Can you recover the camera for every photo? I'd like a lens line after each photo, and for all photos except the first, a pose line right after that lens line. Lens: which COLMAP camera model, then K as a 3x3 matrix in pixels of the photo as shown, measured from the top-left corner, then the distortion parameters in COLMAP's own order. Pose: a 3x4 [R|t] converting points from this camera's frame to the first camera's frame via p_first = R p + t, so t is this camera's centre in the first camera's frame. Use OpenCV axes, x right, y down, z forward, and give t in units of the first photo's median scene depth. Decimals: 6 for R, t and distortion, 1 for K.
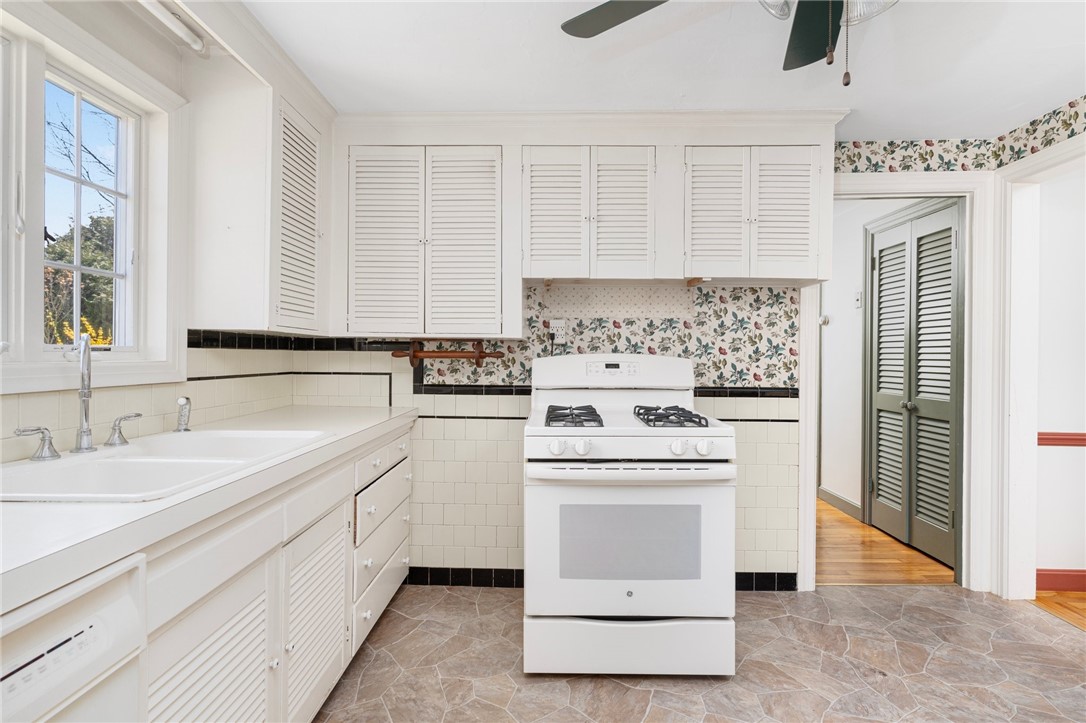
lens RADIAL K [[528.0, 0, 536.4], [0, 528.0, 356.8], [0, 0, 1]] dist [0.001224, -0.001043]
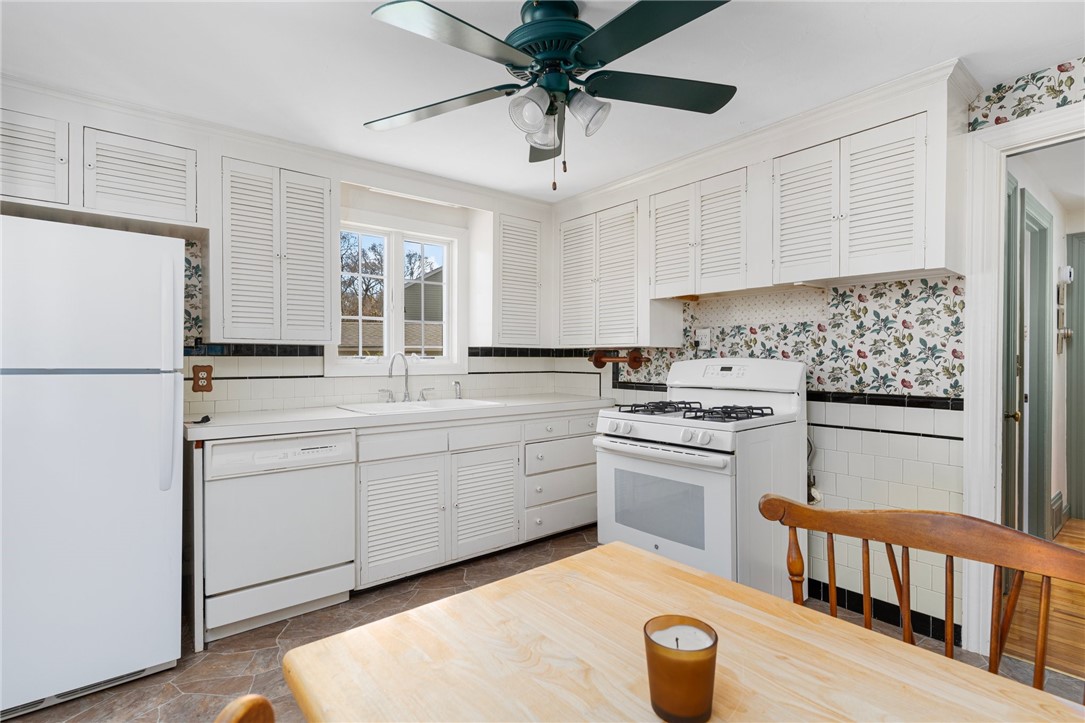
lens RADIAL K [[527.5, 0, 522.7], [0, 527.5, 356.9], [0, 0, 1]] dist [0.001224, -0.001043]
pose [[0.624958, -0.008653, -0.780611, 0.700697], [0.000622, 0.999944, -0.010587, 0.003276], [0.780658, 0.006131, 0.624928, -0.033977]]
